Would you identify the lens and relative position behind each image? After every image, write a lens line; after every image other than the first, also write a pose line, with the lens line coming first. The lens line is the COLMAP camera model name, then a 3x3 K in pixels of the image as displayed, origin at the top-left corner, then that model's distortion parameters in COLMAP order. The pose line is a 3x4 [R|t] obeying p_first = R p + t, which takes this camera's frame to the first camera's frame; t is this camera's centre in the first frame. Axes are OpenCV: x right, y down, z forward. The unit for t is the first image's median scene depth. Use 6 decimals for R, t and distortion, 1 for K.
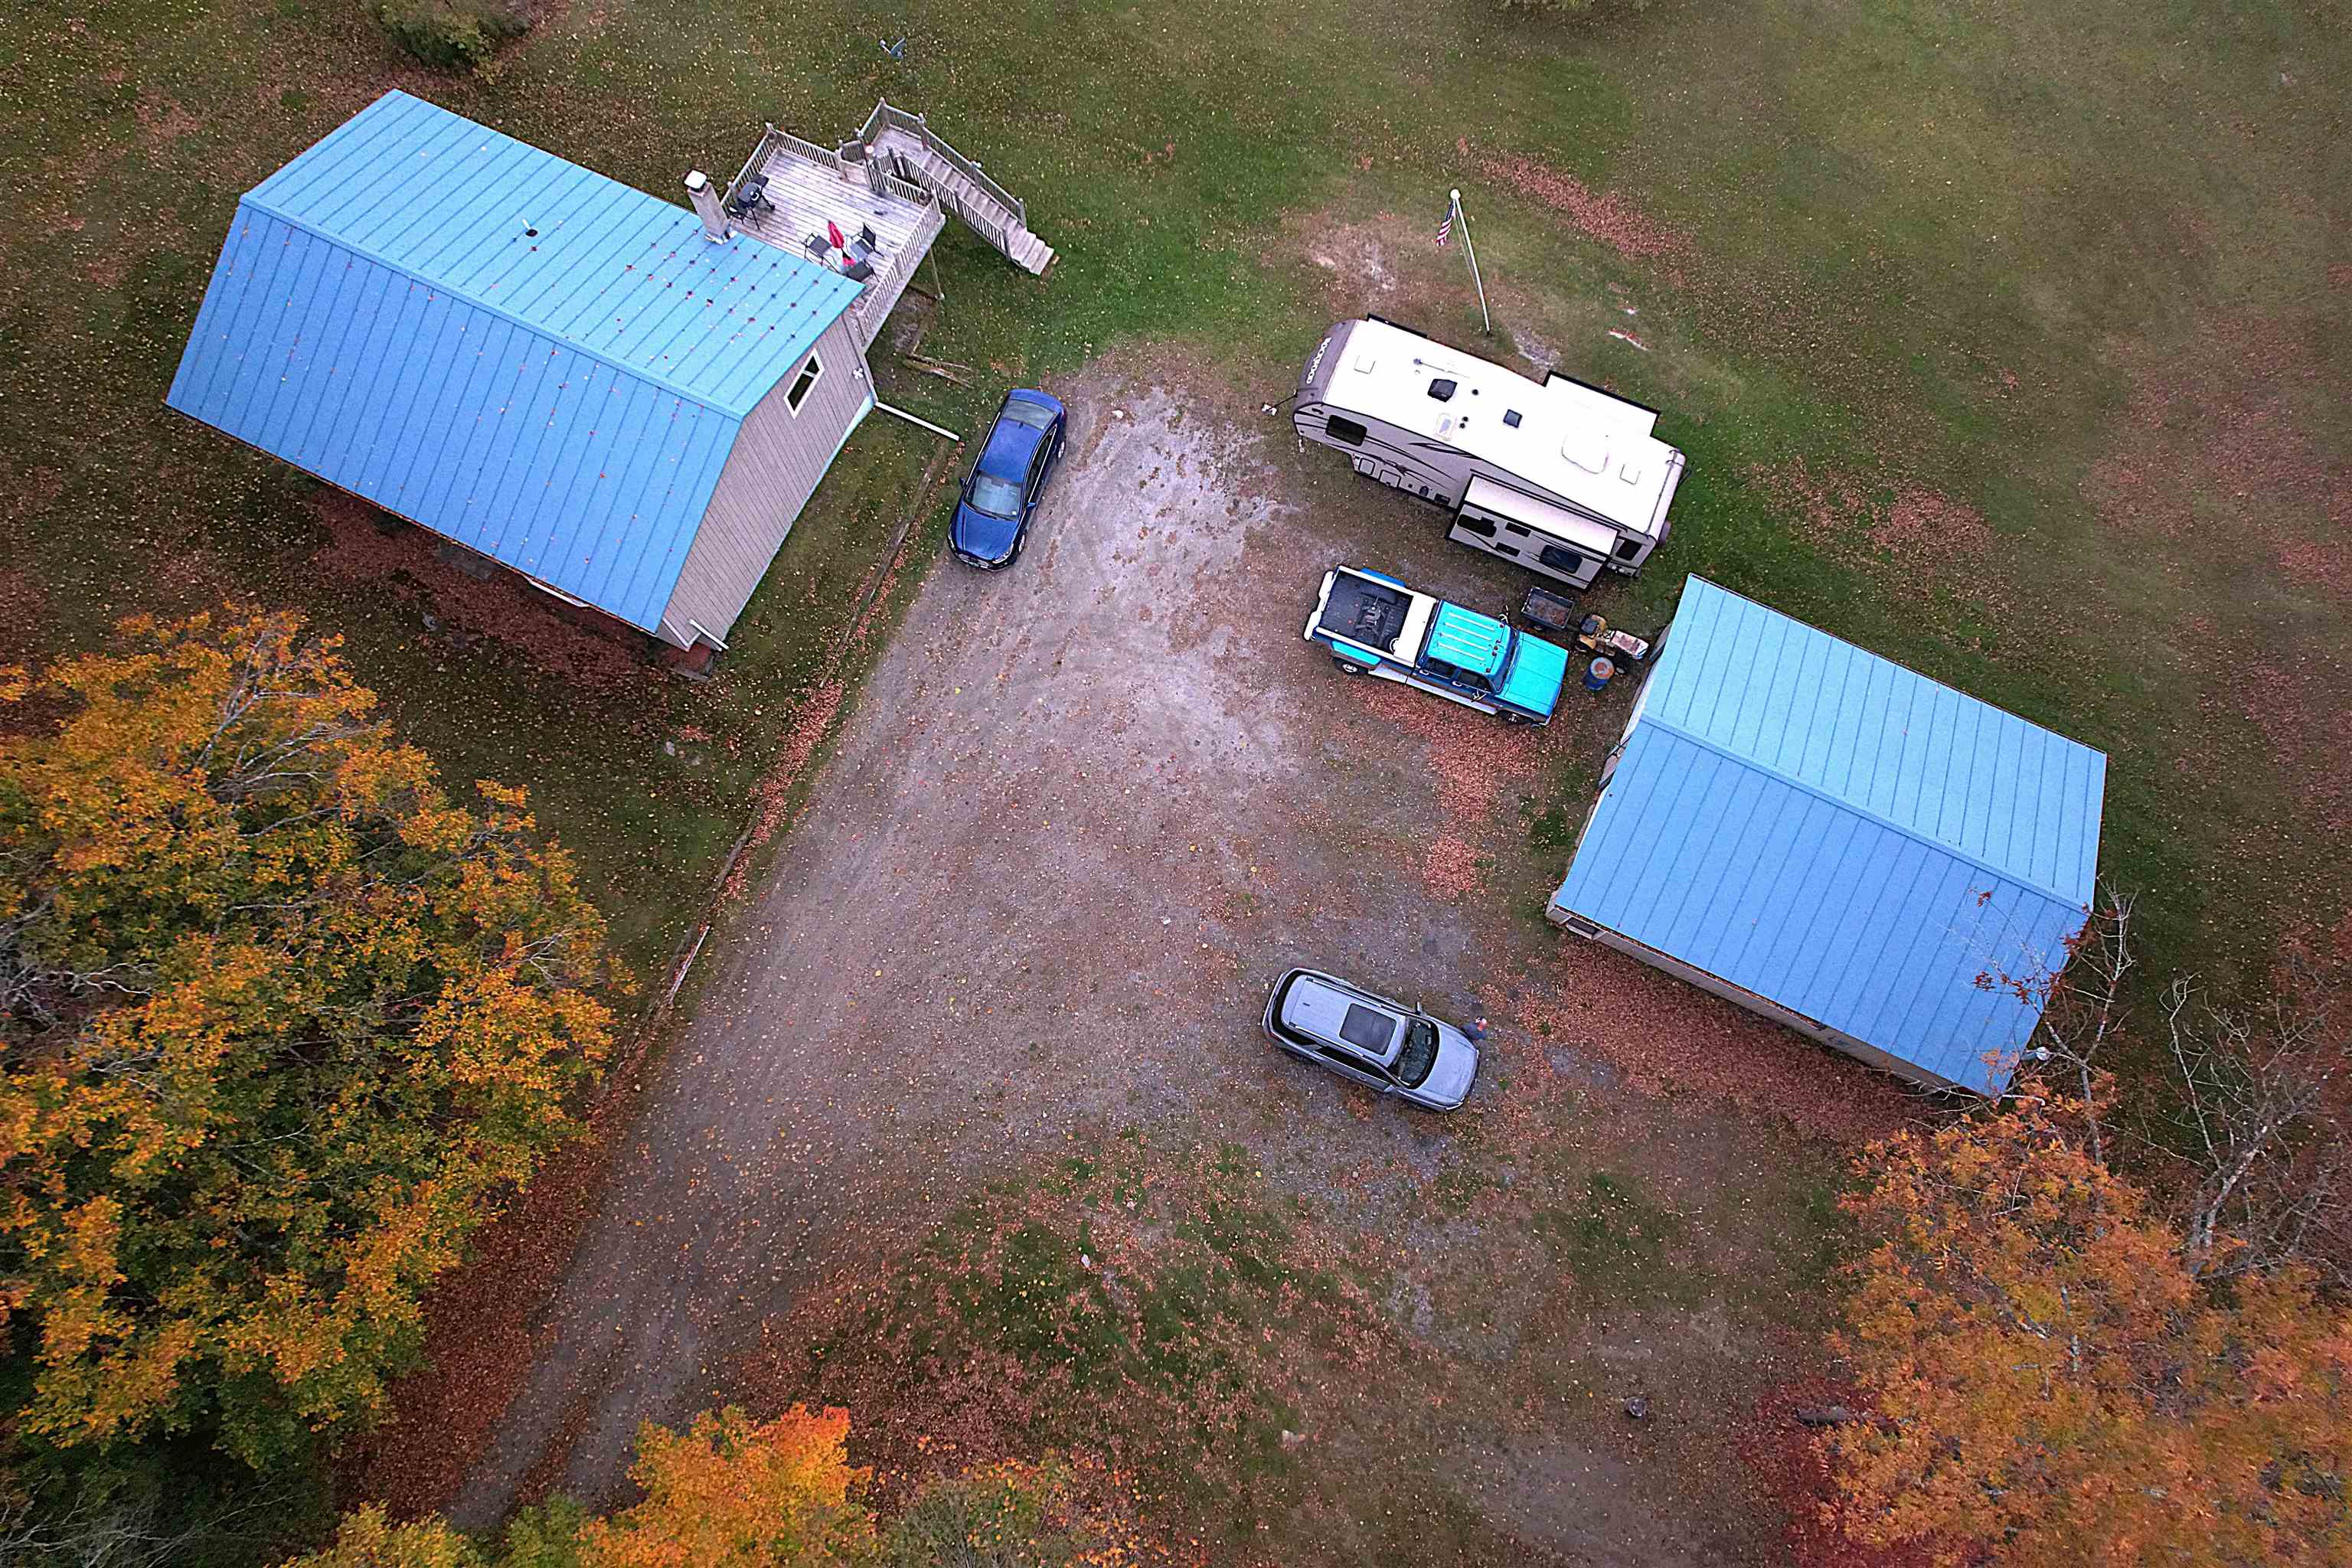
lens RADIAL K [[1495.1, 0, 1178.5], [0, 1495.1, 787.7], [0, 0, 1]] dist [-0.067500, 0.058426]
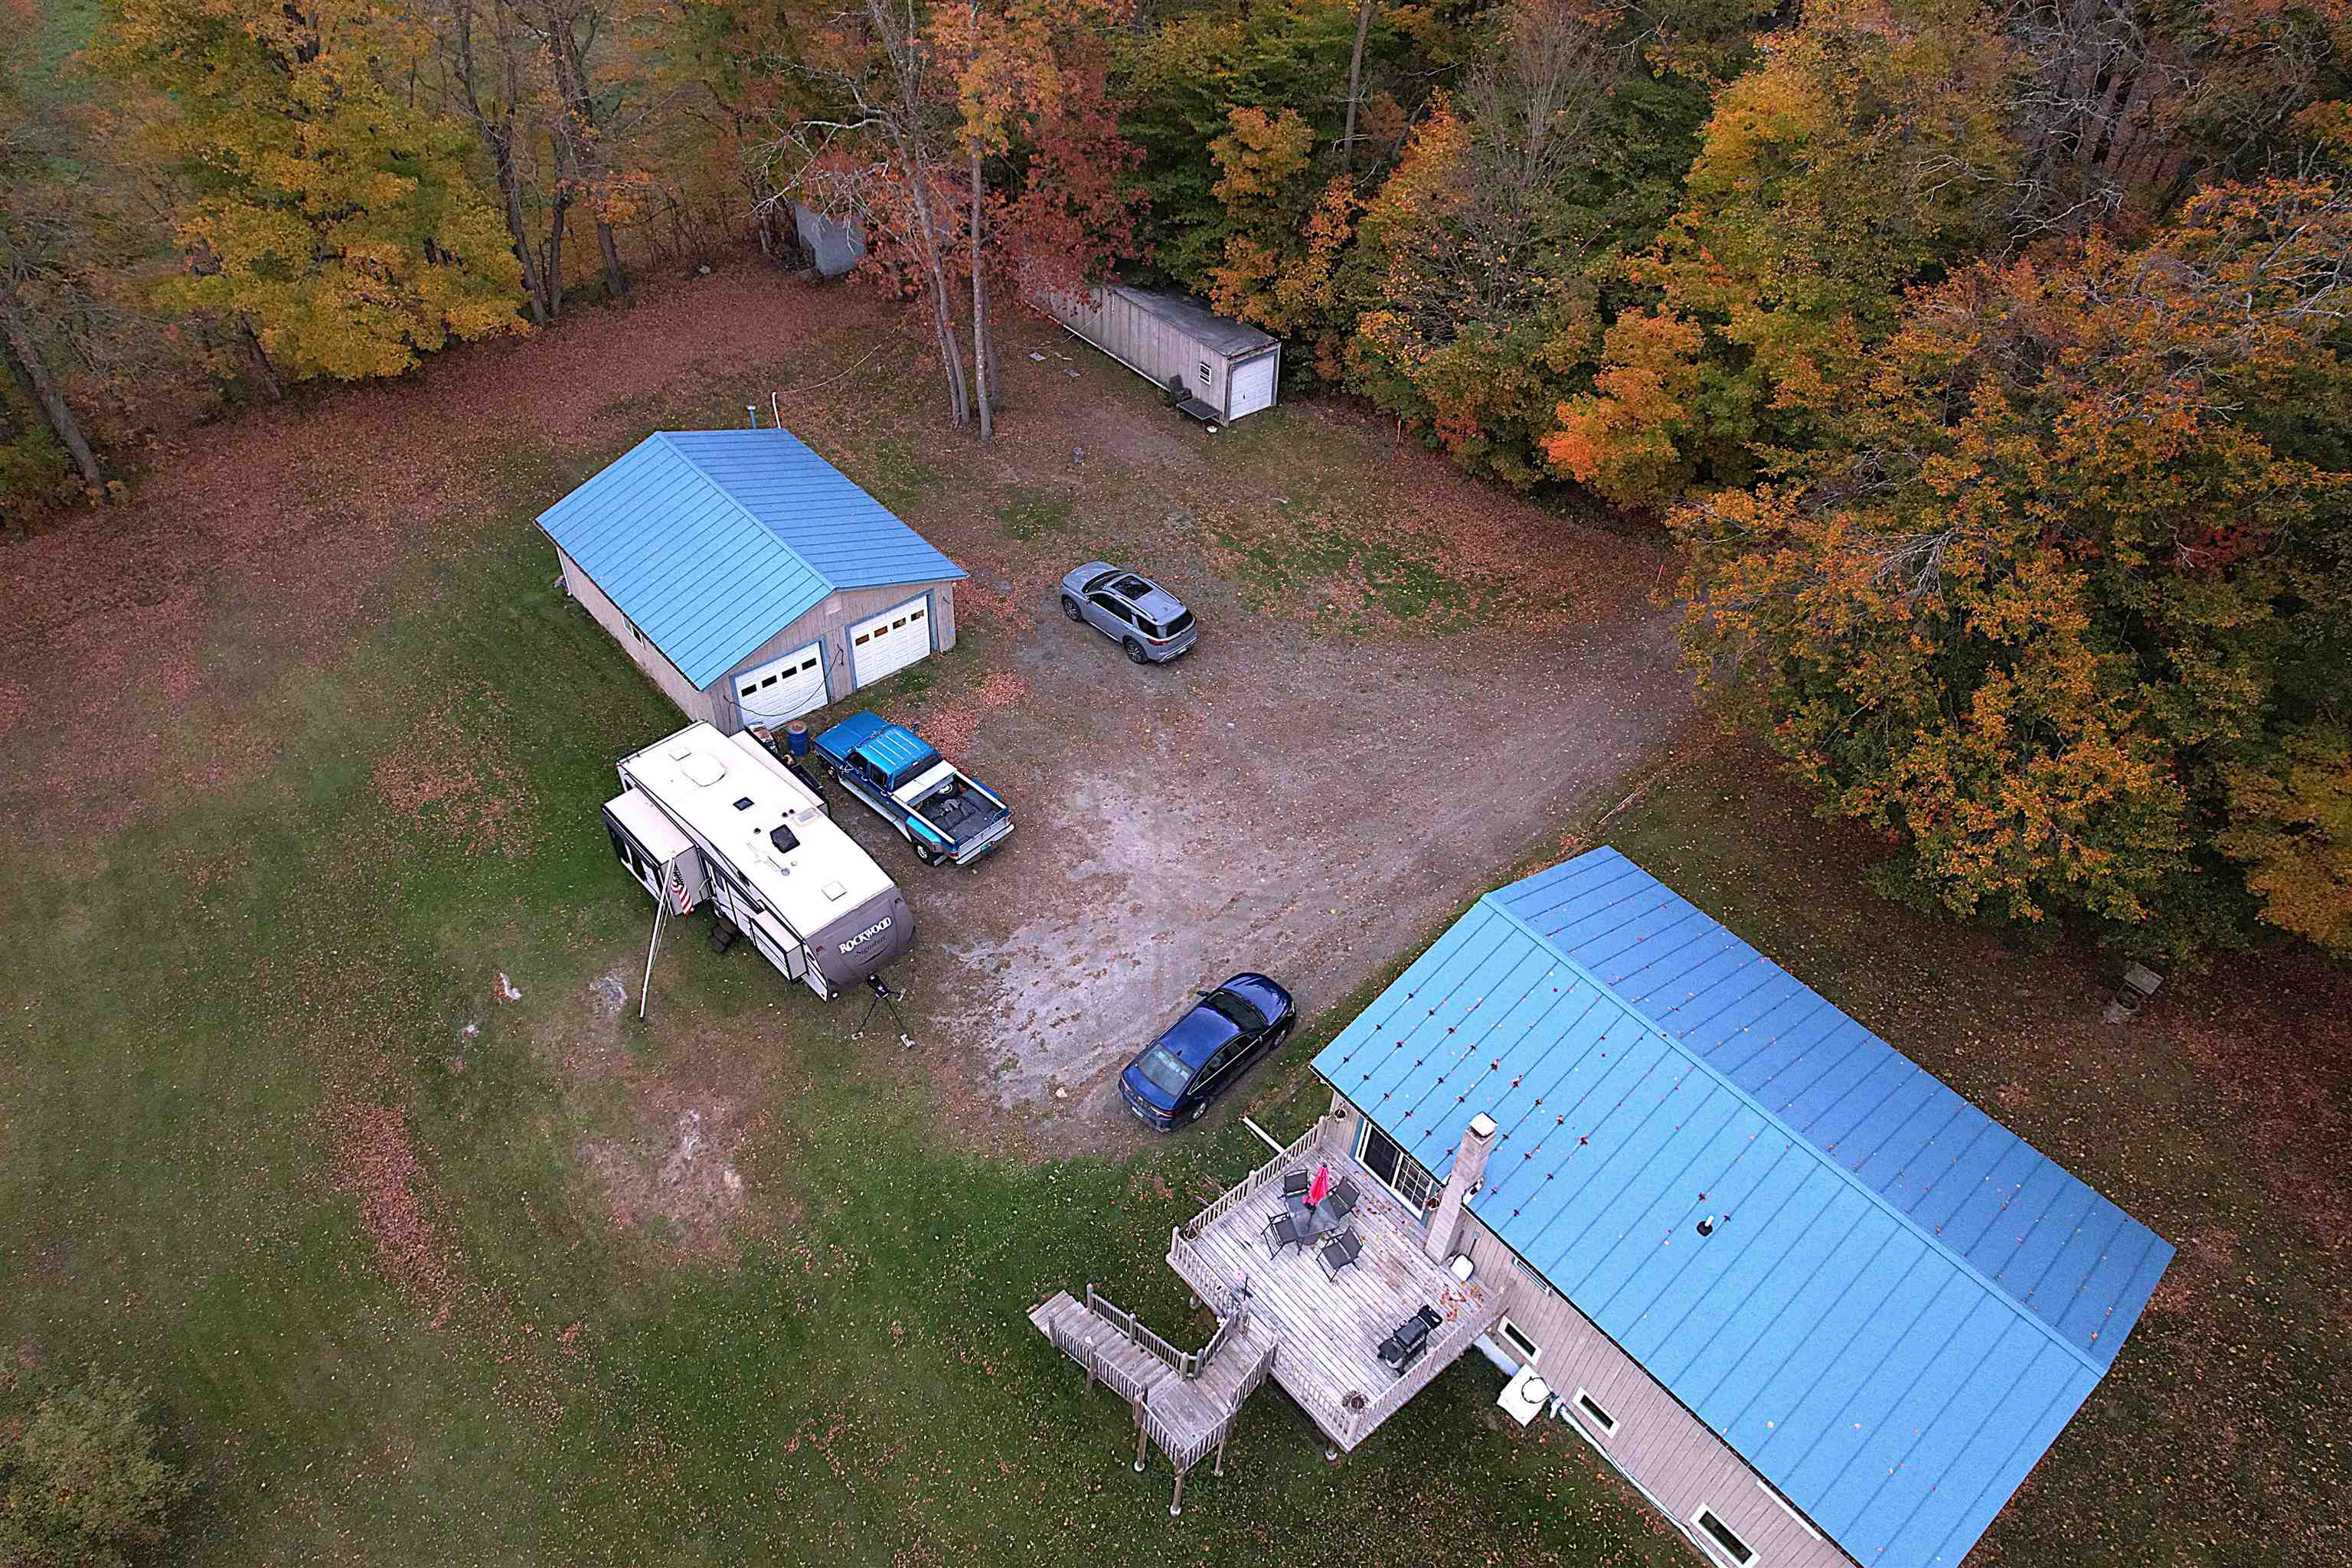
lens RADIAL K [[1506.5, 0, 1176.0], [0, 1506.5, 784.0], [0, 0, 1]] dist [-0.035989, 0.000550]
pose [[-0.914655, -0.310748, 0.258539, -0.279902], [0.374403, -0.410087, 0.831656, -0.905247], [-0.152412, 0.857476, 0.491433, 0.407082]]
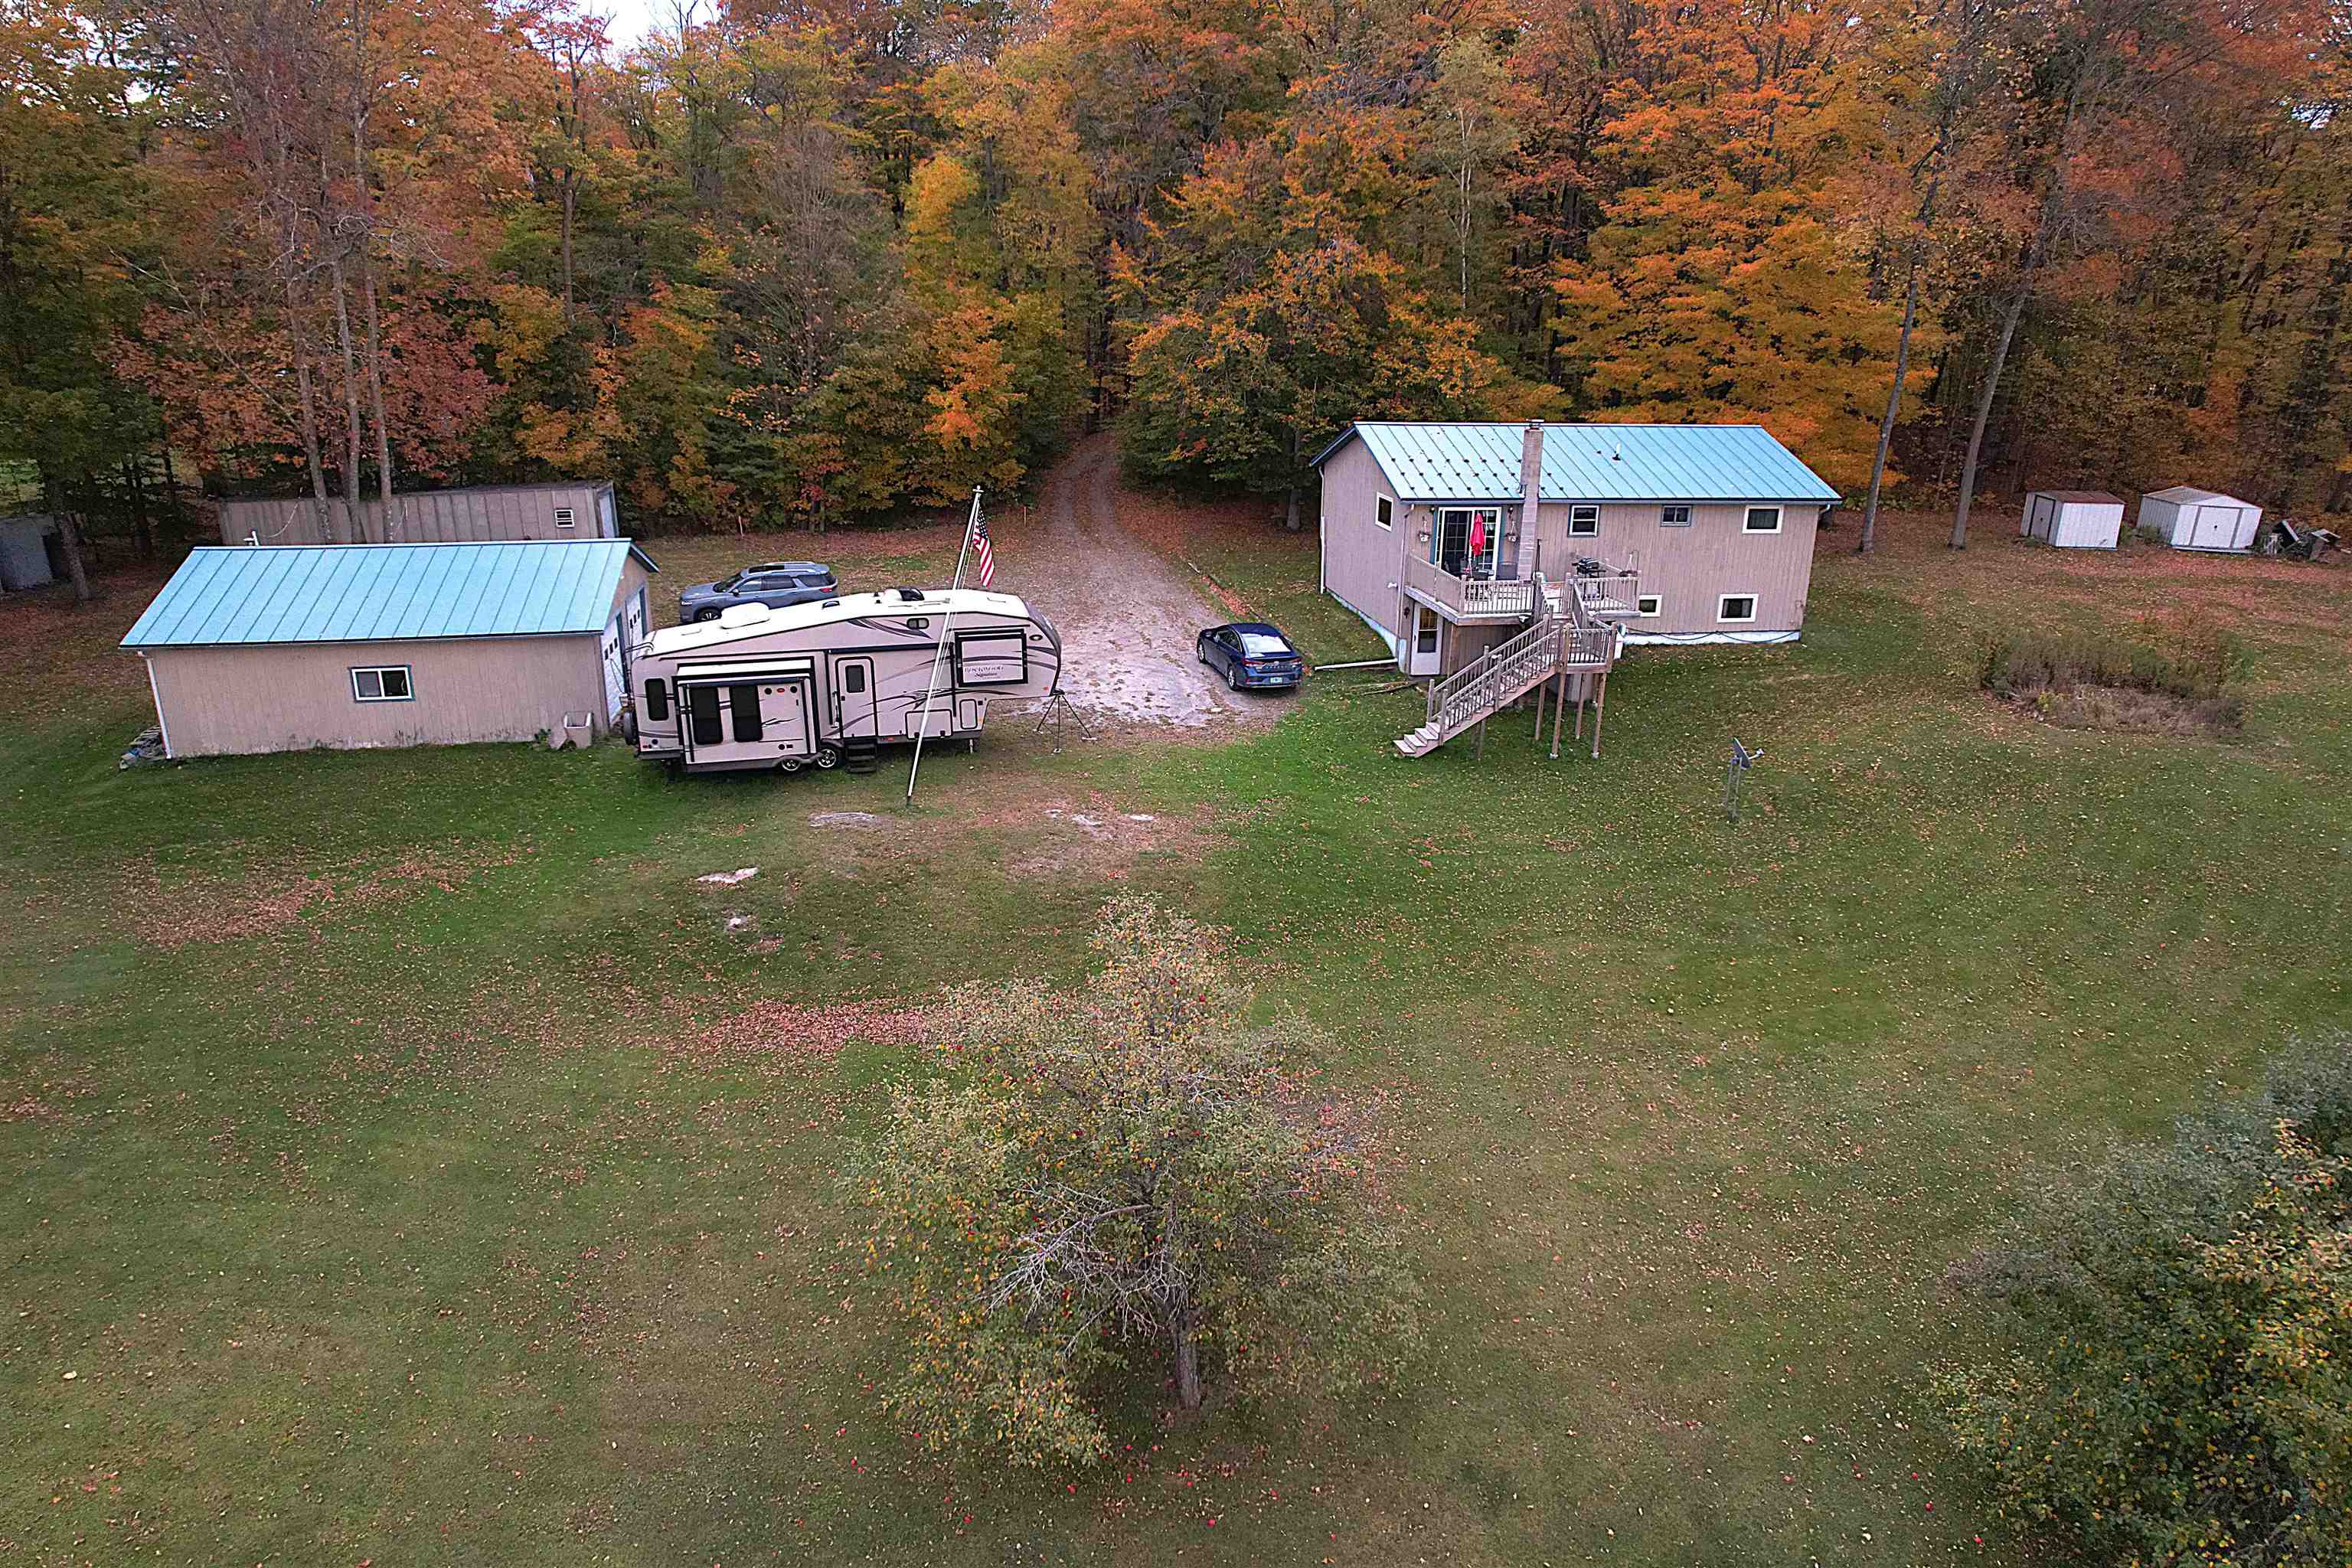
lens RADIAL K [[1495.1, 0, 1178.5], [0, 1495.1, 787.7], [0, 0, 1]] dist [-0.067500, 0.058426]
pose [[-0.814632, 0.165075, -0.555991, 0.546851], [-0.564740, -0.007462, 0.825235, -1.071193], [0.132077, 0.986253, 0.099303, 0.968706]]
